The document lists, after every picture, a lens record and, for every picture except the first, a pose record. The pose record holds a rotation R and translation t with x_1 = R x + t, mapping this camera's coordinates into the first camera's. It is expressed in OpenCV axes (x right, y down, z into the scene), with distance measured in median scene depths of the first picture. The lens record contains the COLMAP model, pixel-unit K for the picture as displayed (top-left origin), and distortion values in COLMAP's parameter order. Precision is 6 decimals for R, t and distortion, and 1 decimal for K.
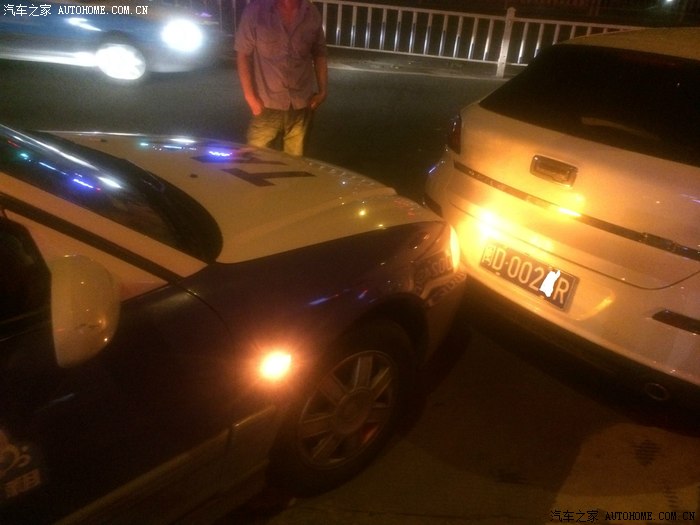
lens RADIAL K [[598.0, 0, 350.0], [0, 598.0, 262.5], [0, 0, 1]] dist [0.096079, -0.120685]
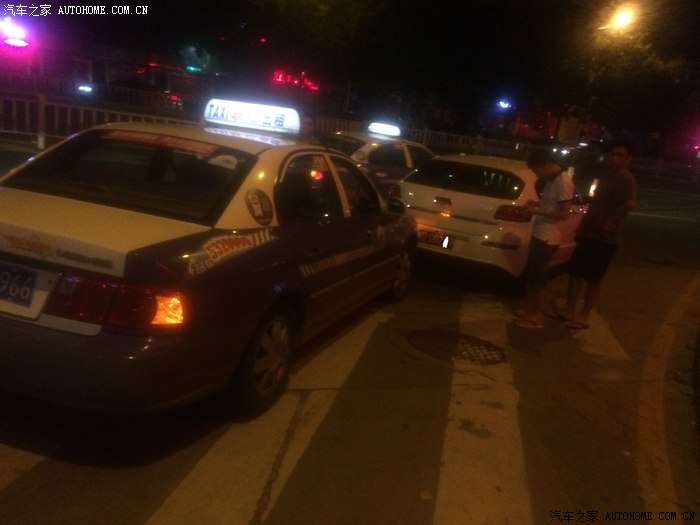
lens RADIAL K [[598.0, 0, 350.0], [0, 598.0, 262.5], [0, 0, 1]] dist [0.096079, -0.120685]
pose [[0.930815, -0.030640, 0.364204, -0.982348], [0.095246, 0.982384, -0.160779, 0.481836], [-0.352862, 0.184344, 0.917336, -1.215470]]
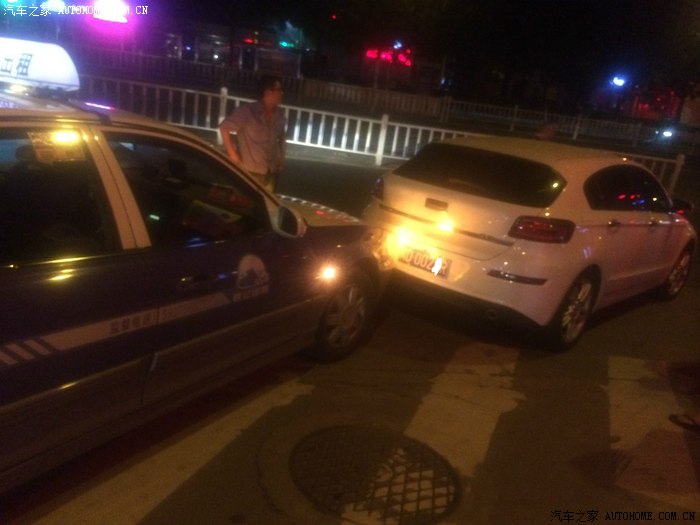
lens RADIAL K [[598.0, 0, 350.0], [0, 598.0, 262.5], [0, 0, 1]] dist [0.096079, -0.120685]
pose [[0.977236, 0.007586, 0.212018, -0.294730], [0.022197, 0.990219, -0.137742, 0.251321], [-0.210989, 0.139312, 0.967510, -0.665769]]
